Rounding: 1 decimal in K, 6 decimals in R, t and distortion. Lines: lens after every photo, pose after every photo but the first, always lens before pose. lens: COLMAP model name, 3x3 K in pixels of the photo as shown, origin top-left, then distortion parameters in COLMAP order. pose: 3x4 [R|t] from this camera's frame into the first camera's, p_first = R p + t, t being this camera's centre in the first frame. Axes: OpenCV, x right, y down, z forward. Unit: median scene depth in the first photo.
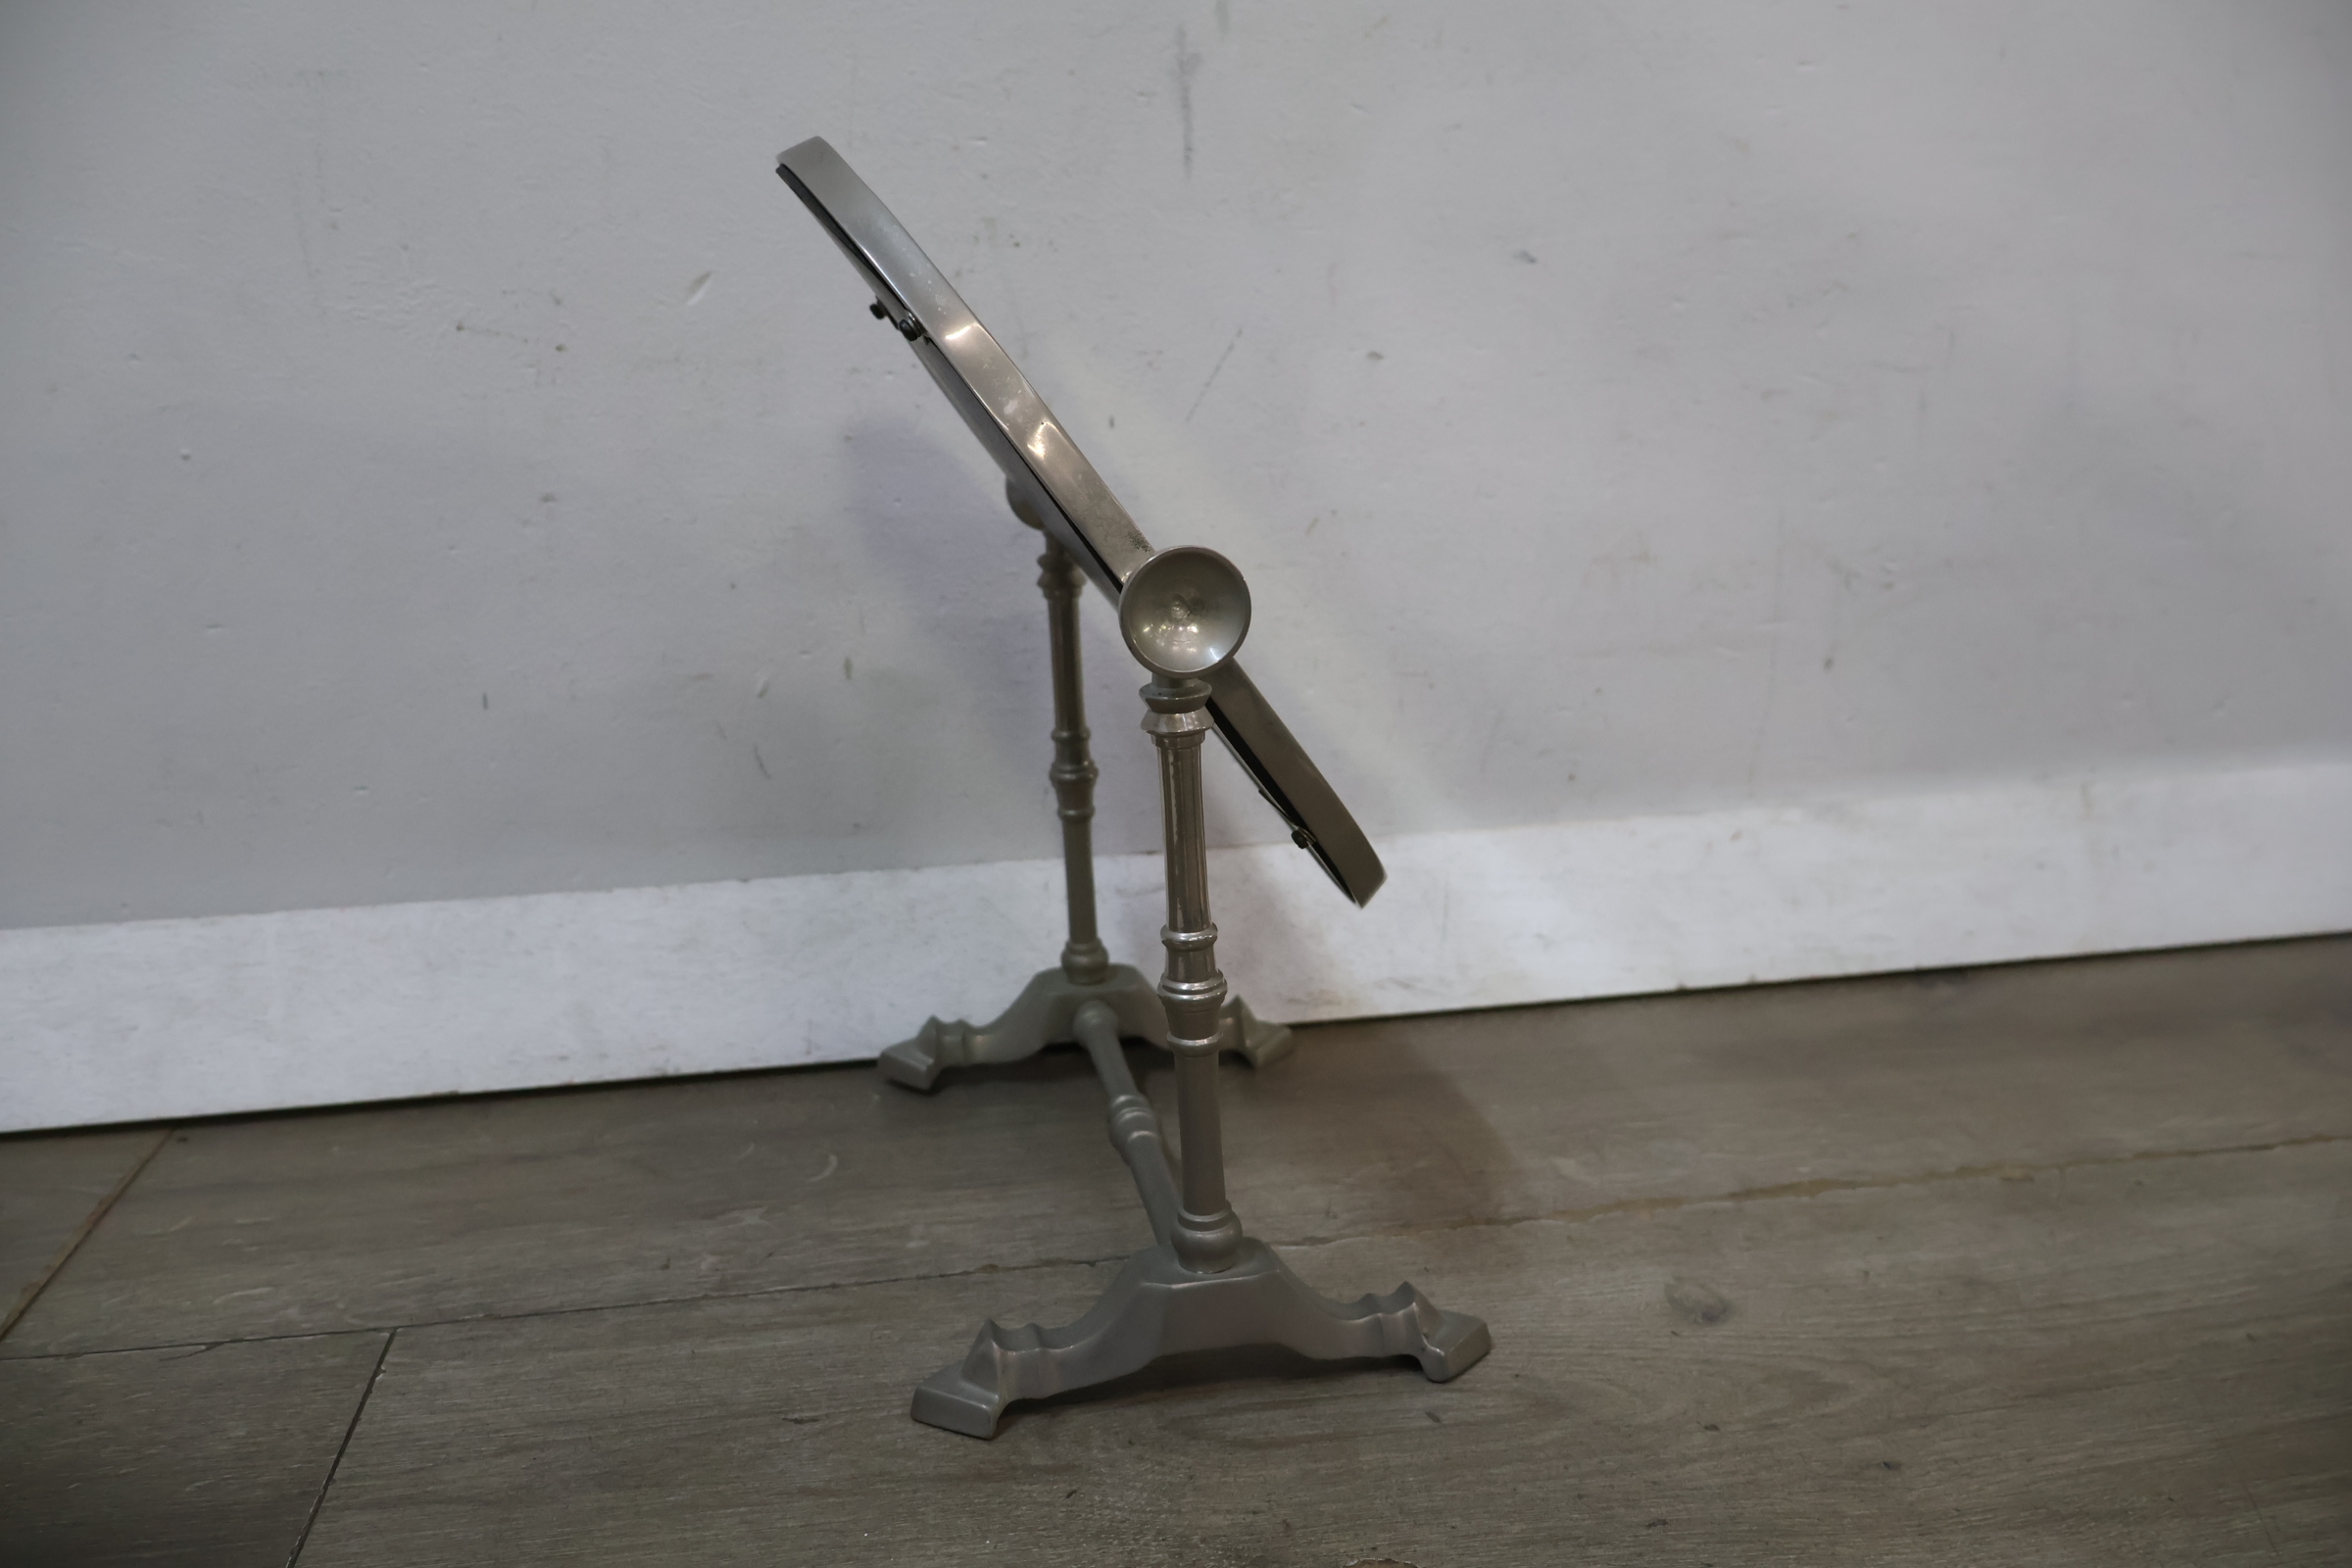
lens RADIAL K [[1981.0, 0, 1171.3], [0, 1981.0, 786.0], [0, 0, 1]] dist [0.005112, -0.005468]
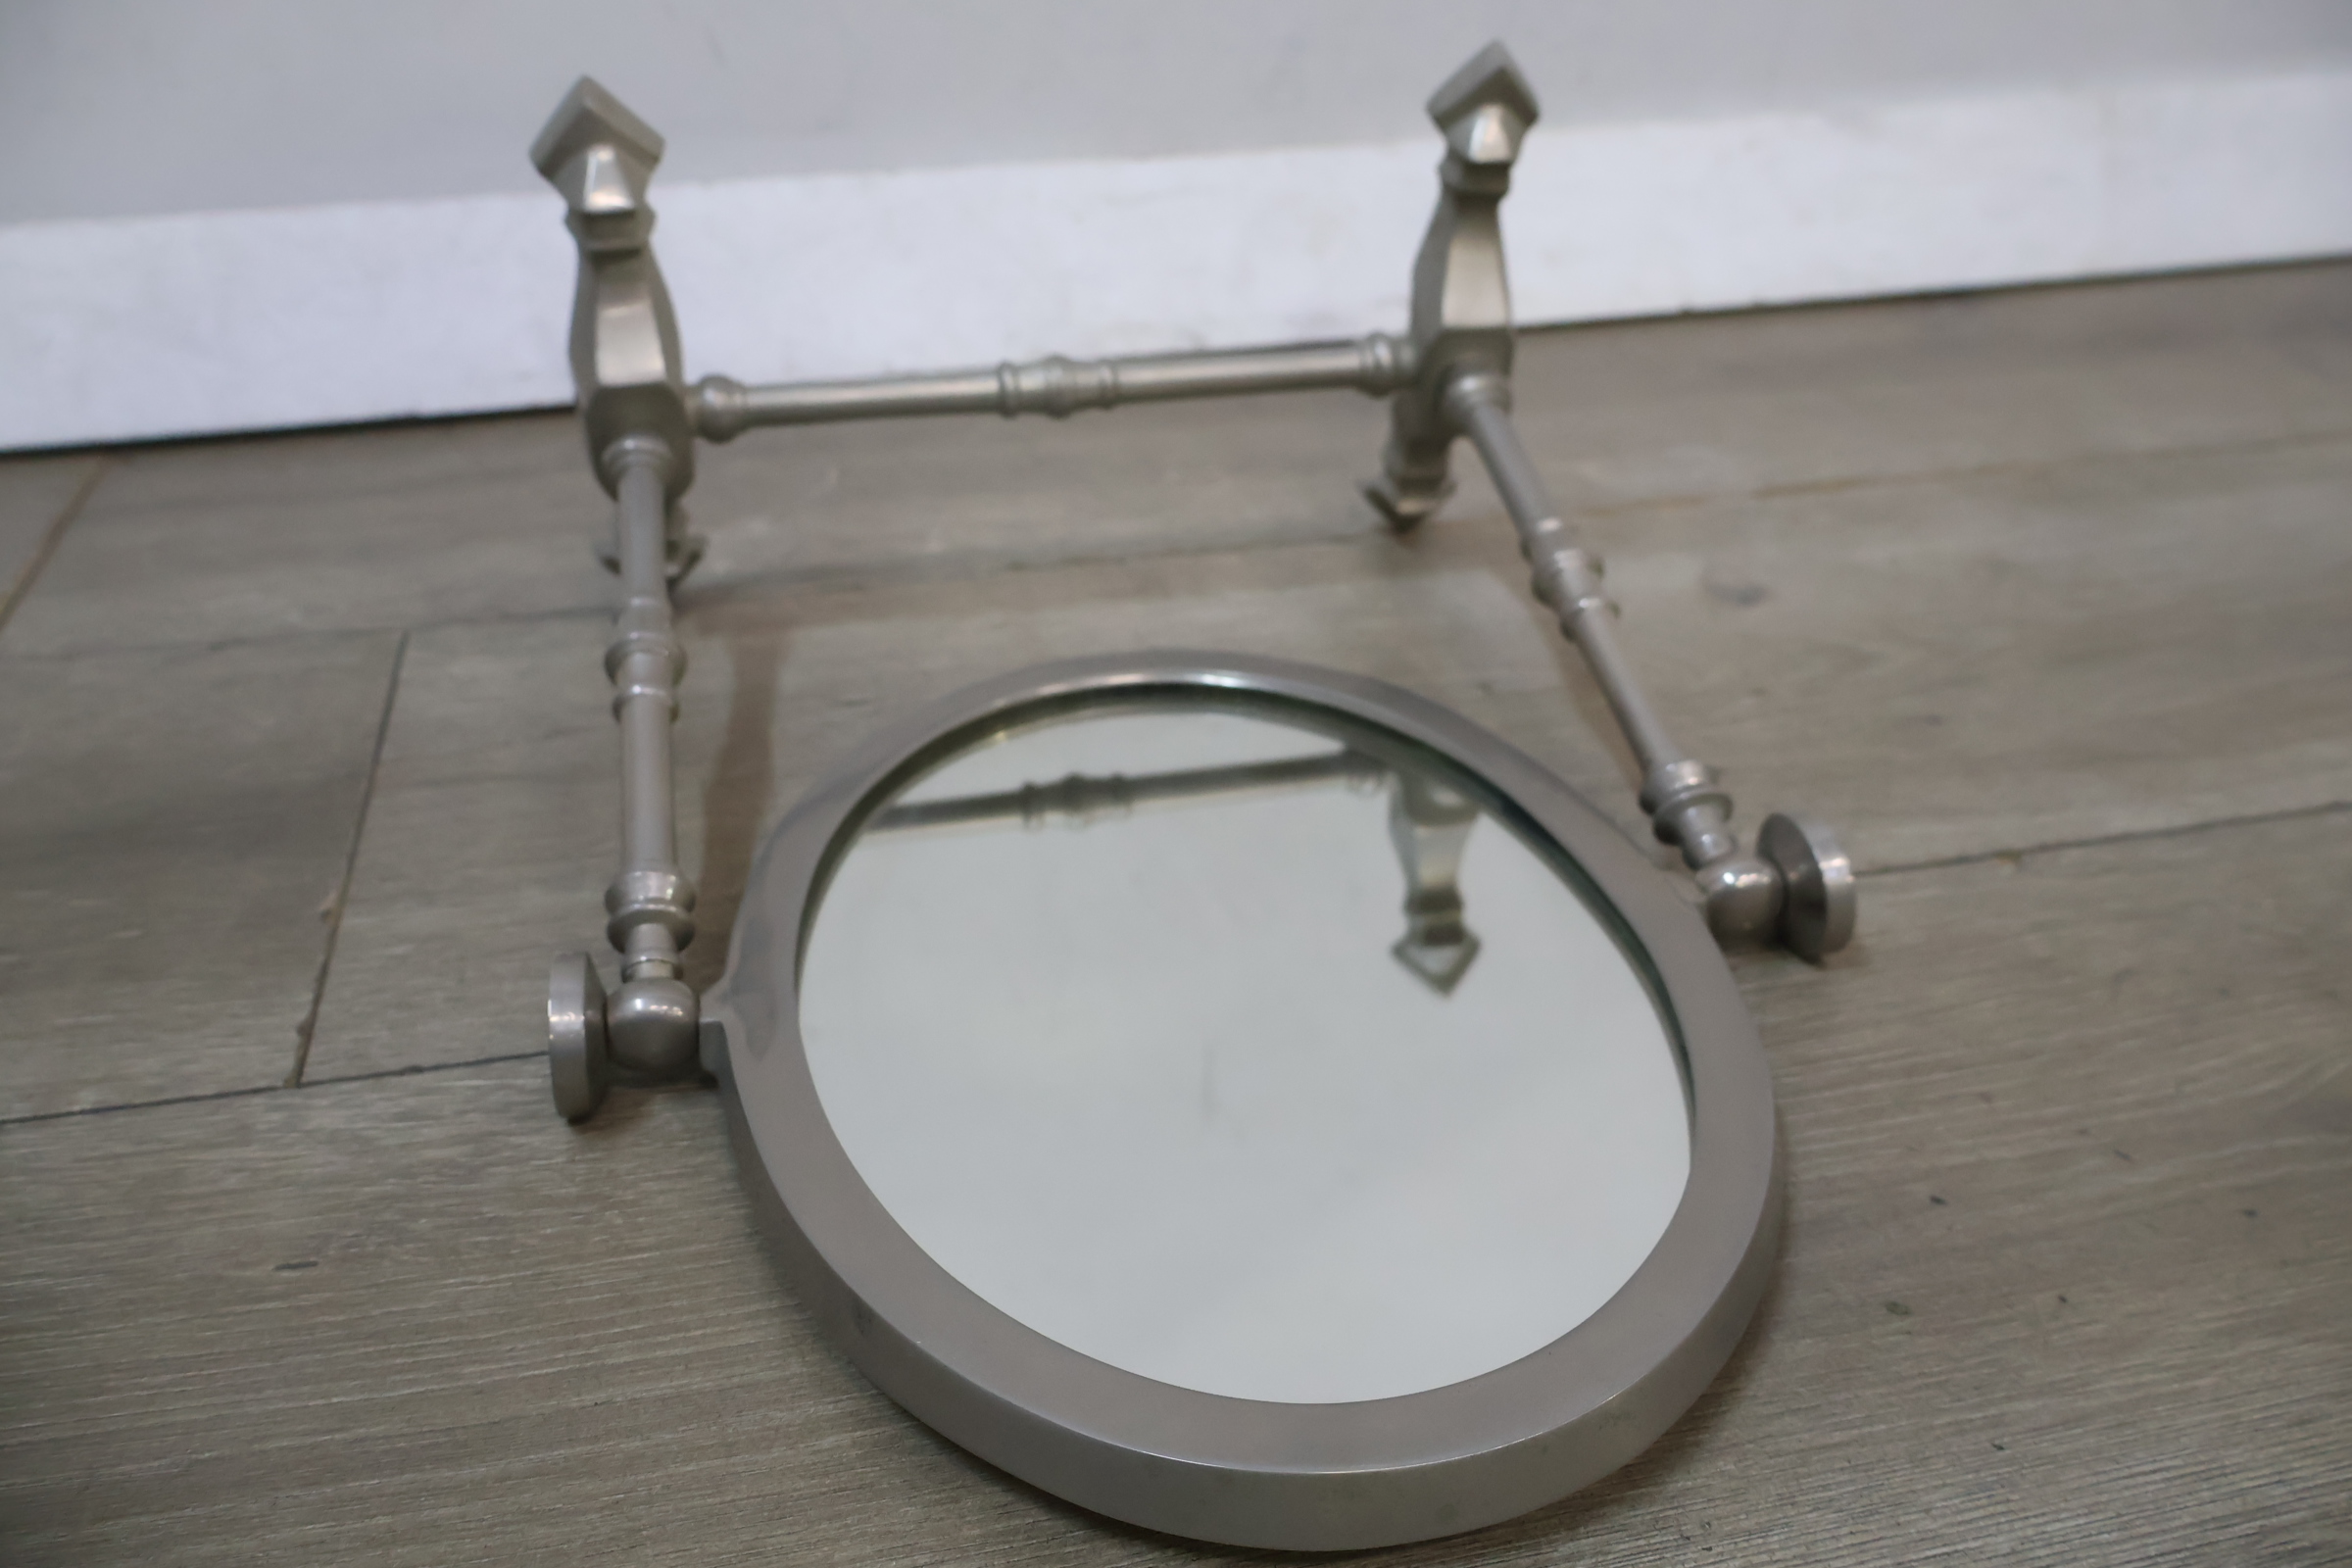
lens RADIAL K [[1981.0, 0, 1173.4], [0, 1981.0, 799.9], [0, 0, 1]] dist [0.005112, -0.005468]
pose [[0.997680, -0.018109, 0.065631, -0.076399], [-0.001570, 0.957600, 0.288097, 0.067619], [-0.068065, -0.287531, 0.955350, 0.026413]]
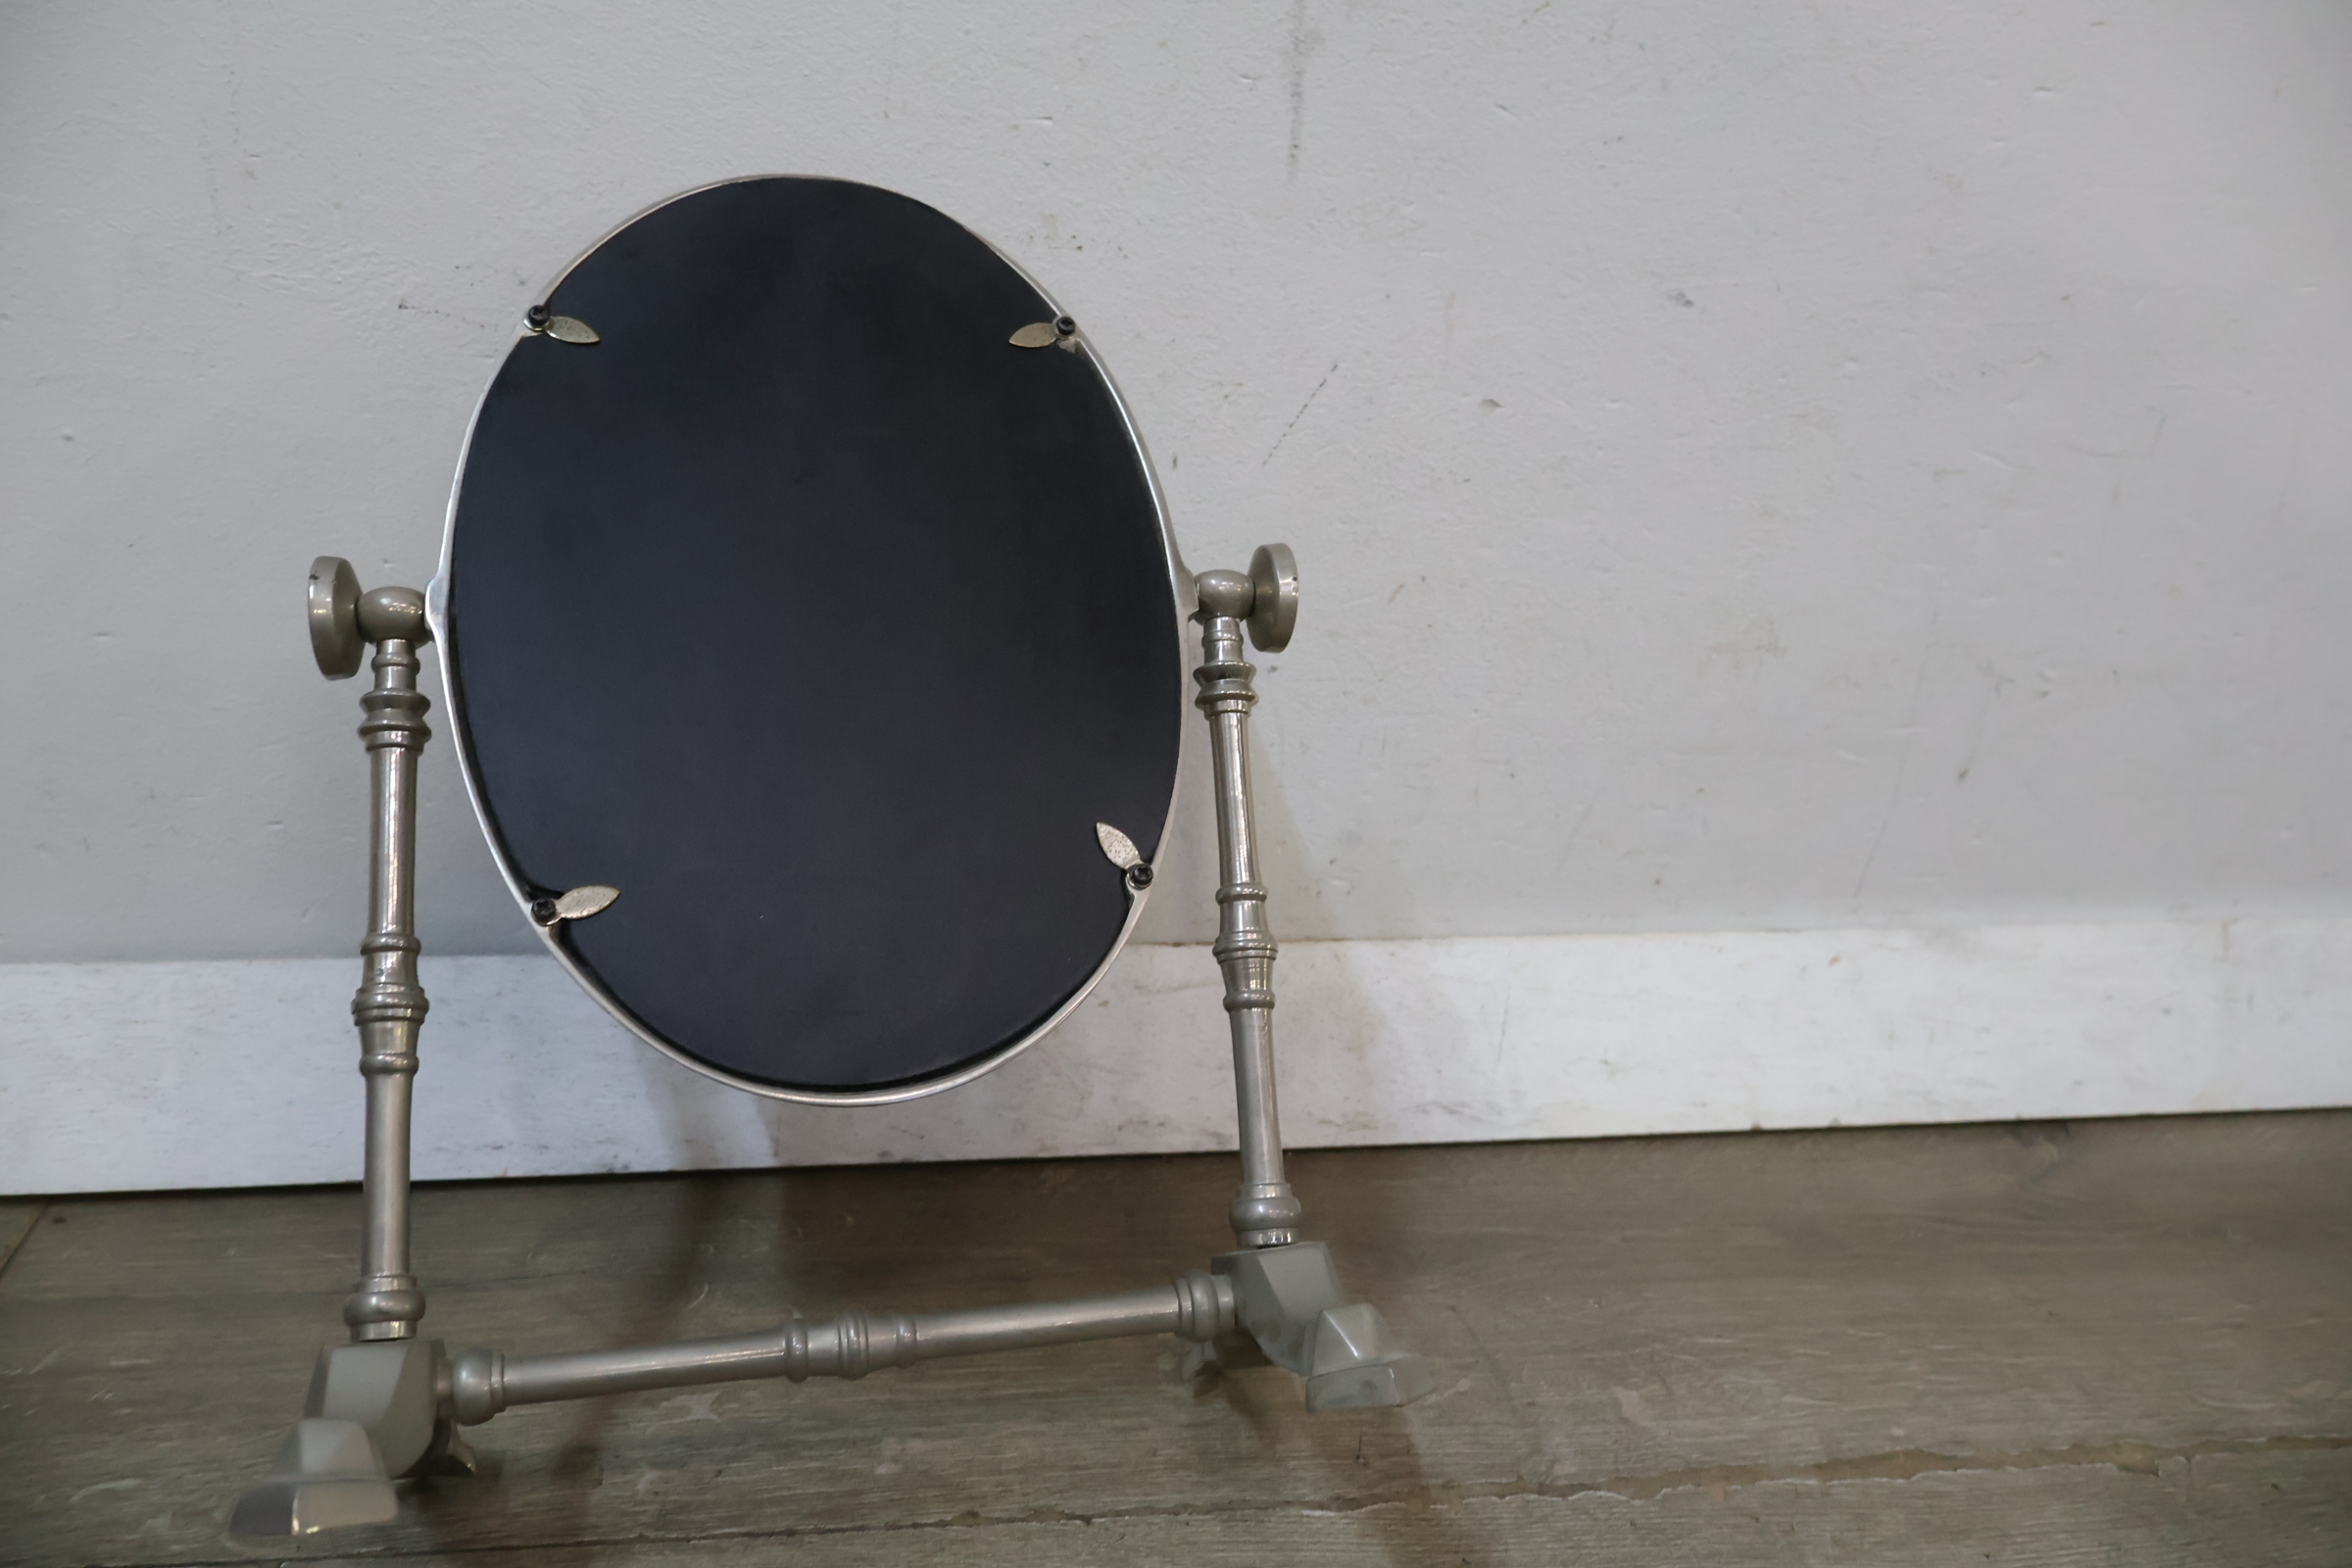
lens RADIAL K [[1981.0, 0, 1170.5], [0, 1981.0, 783.9], [0, 0, 1]] dist [0.005112, -0.005468]
pose [[0.996825, 0.078217, 0.014870, -0.039752], [-0.079481, 0.988547, 0.128287, -0.183879], [-0.004665, -0.129062, 0.991626, 0.168683]]
